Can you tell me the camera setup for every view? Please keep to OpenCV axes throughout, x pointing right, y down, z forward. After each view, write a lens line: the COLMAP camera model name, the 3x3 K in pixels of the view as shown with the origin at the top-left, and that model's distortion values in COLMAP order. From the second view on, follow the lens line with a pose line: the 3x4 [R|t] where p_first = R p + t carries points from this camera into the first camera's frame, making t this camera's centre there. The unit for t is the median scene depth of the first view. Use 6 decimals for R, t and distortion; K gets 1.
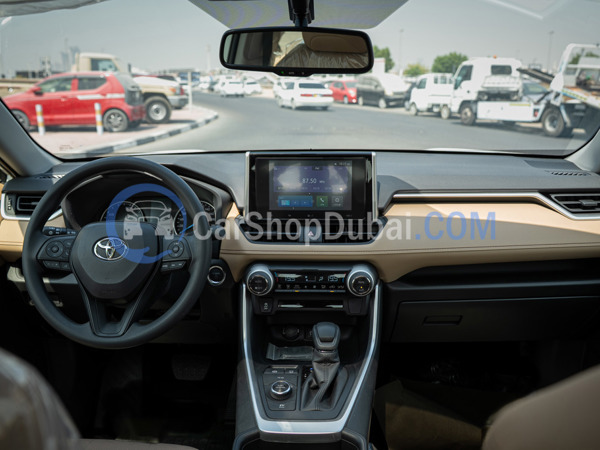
lens RADIAL K [[595.5, 0, 300.0], [0, 595.5, 225.0], [0, 0, 1]] dist [0.003288, 0.000554]
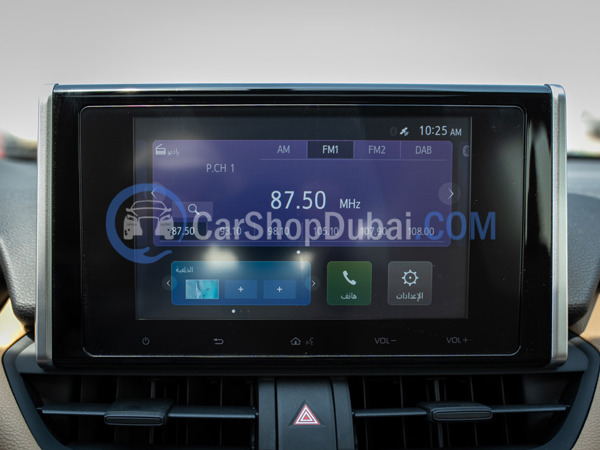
lens RADIAL K [[595.5, 0, 300.0], [0, 595.5, 225.0], [0, 0, 1]] dist [0.003288, 0.000554]
pose [[0.999314, -0.010993, 0.035359, 0.008117], [0.011794, 0.999677, -0.022522, -0.059559], [-0.035100, 0.022924, 0.999121, 0.762295]]
